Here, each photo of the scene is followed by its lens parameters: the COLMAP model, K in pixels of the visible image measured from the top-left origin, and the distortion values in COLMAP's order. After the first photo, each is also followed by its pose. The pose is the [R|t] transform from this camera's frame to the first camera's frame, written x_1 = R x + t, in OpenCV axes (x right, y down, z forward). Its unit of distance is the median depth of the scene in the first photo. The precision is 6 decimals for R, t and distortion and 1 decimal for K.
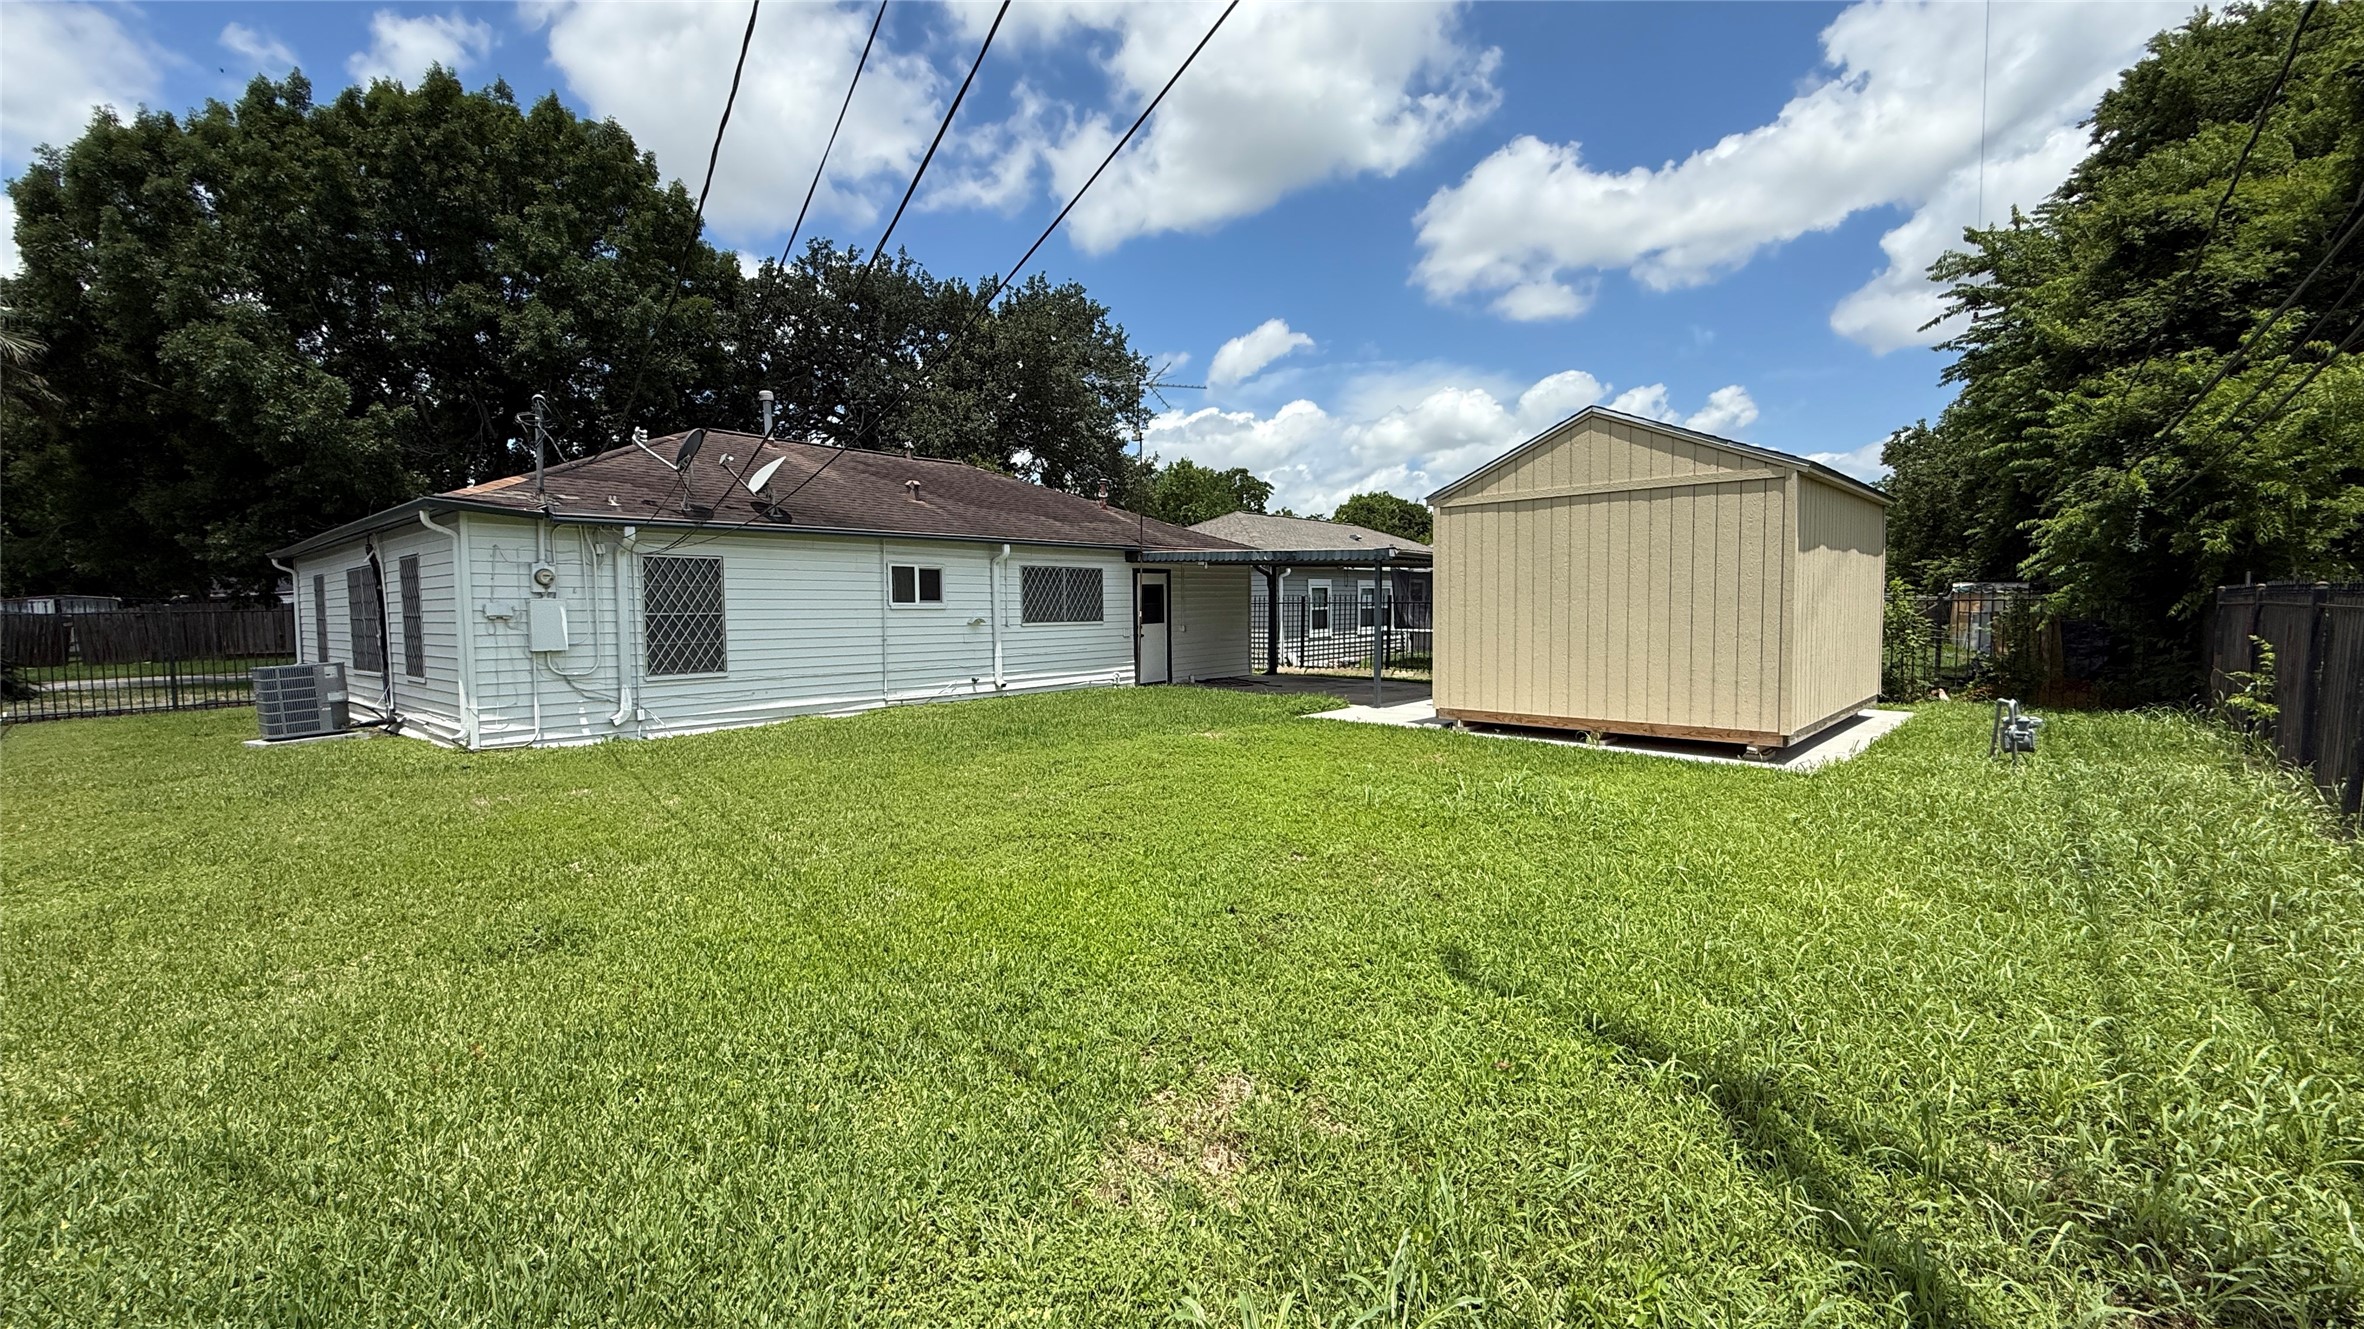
lens RADIAL K [[944.0, 0, 1177.4], [0, 944.0, 661.5], [0, 0, 1]] dist [0.000112, 0.000306]
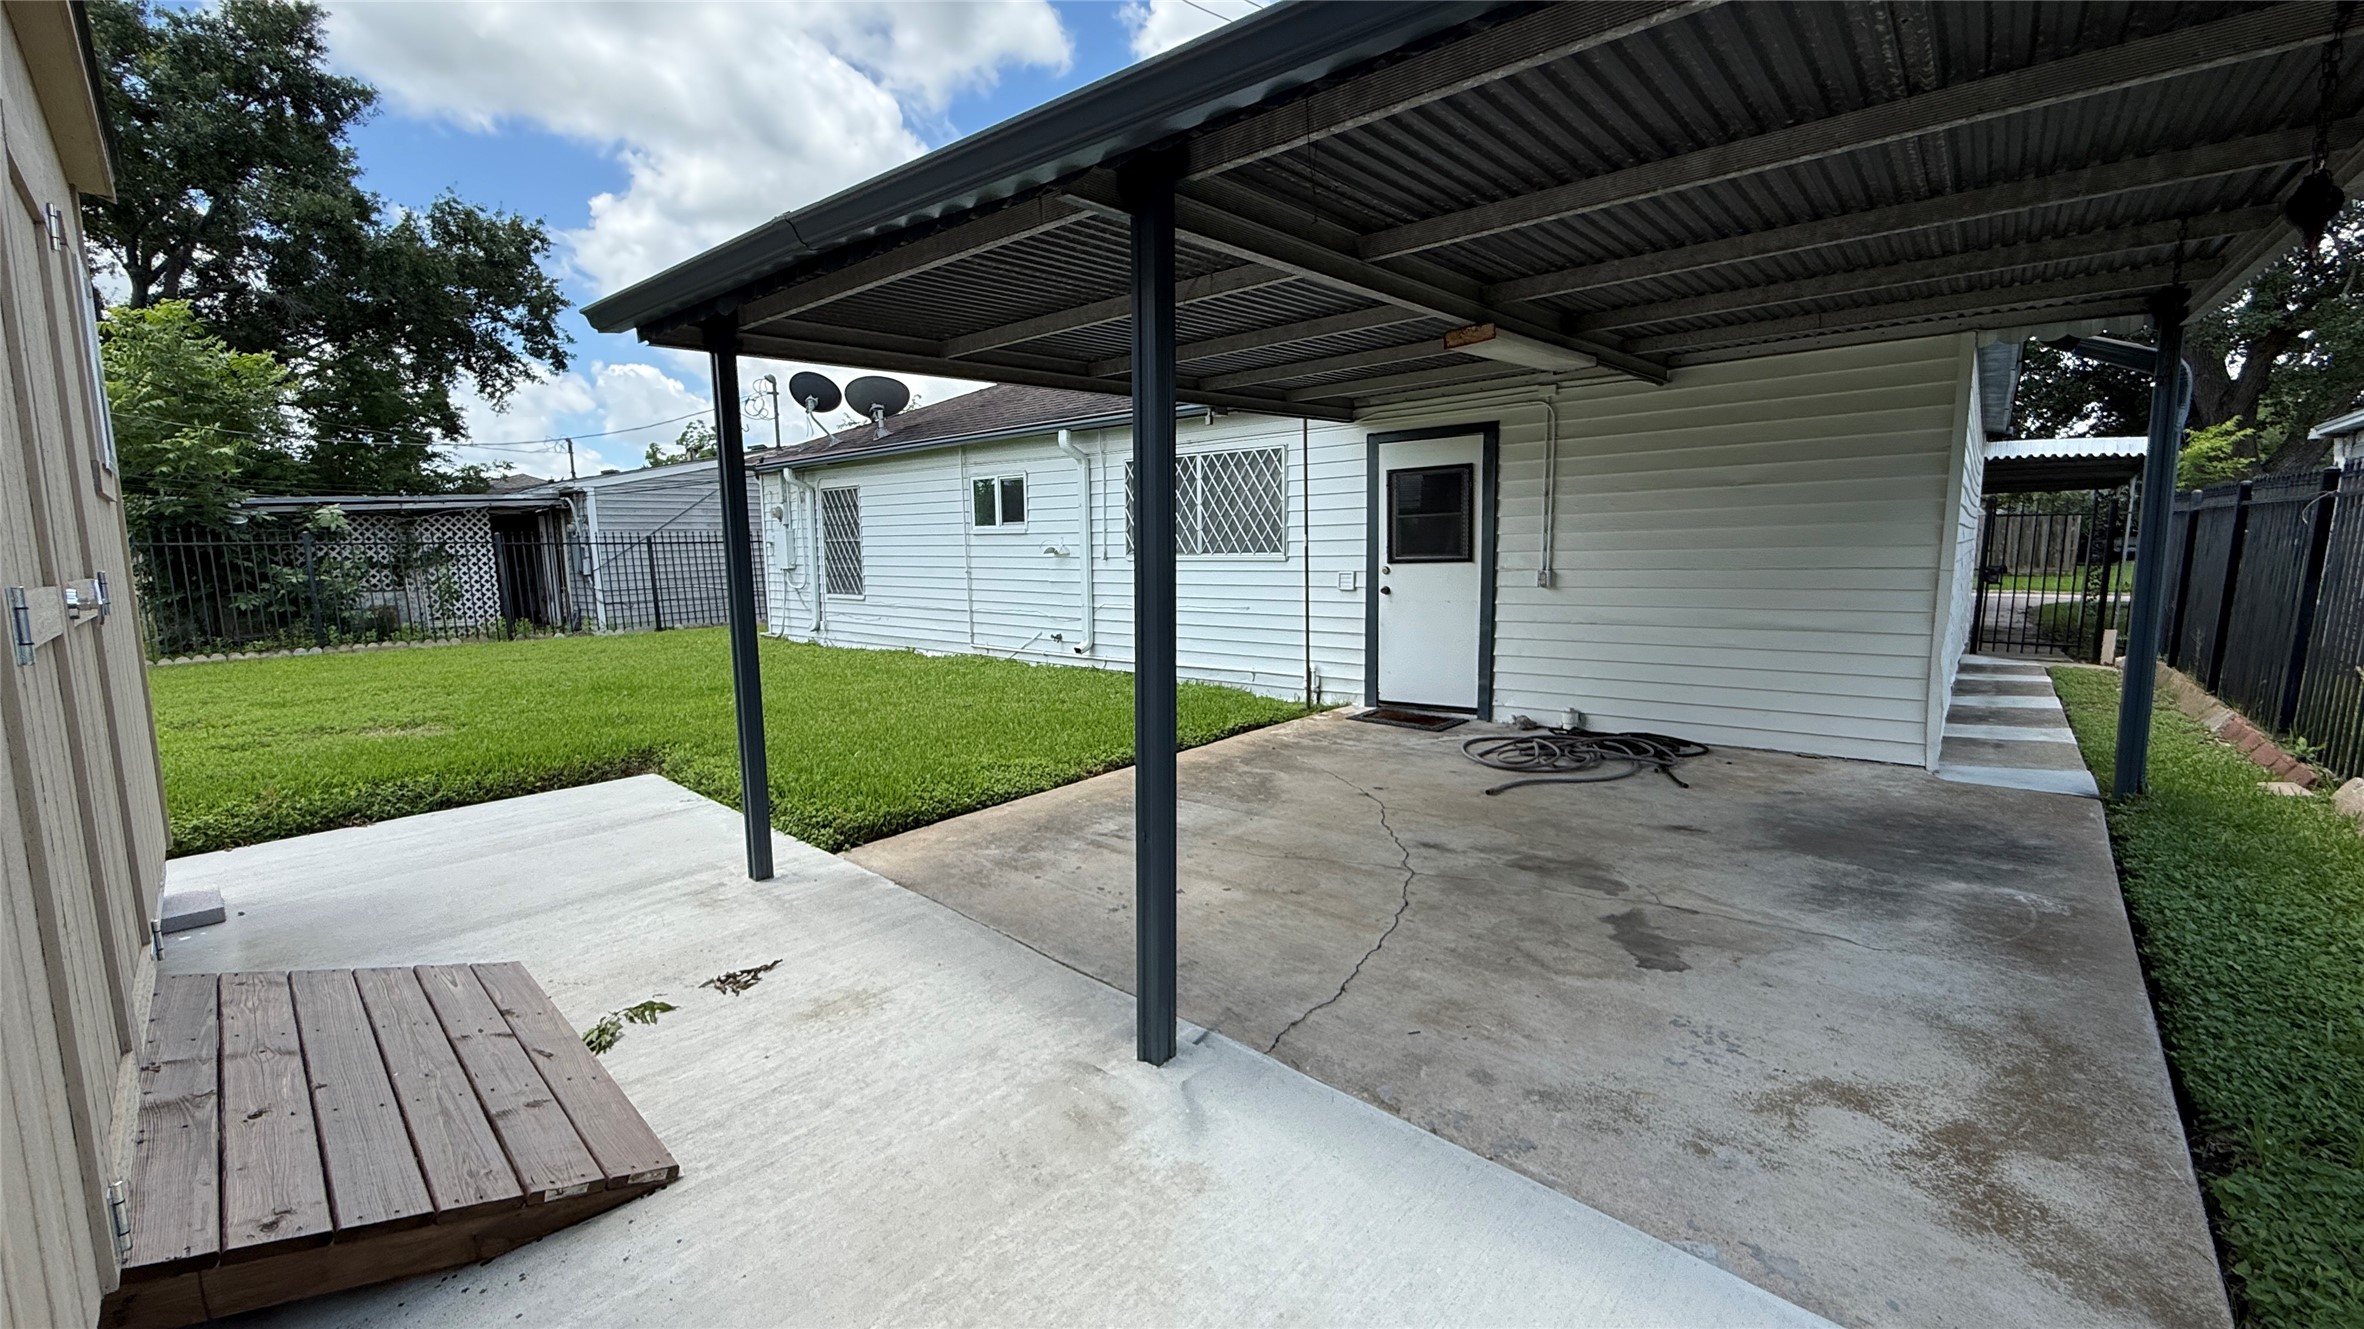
lens RADIAL K [[944.0, 0, 1177.4], [0, 944.0, 661.5], [0, 0, 1]] dist [0.000112, 0.000306]
pose [[-0.023911, 0.133121, -0.990811, 0.588221], [-0.047657, 0.989816, 0.134138, -0.075762], [0.998578, 0.050426, -0.017324, 1.397575]]
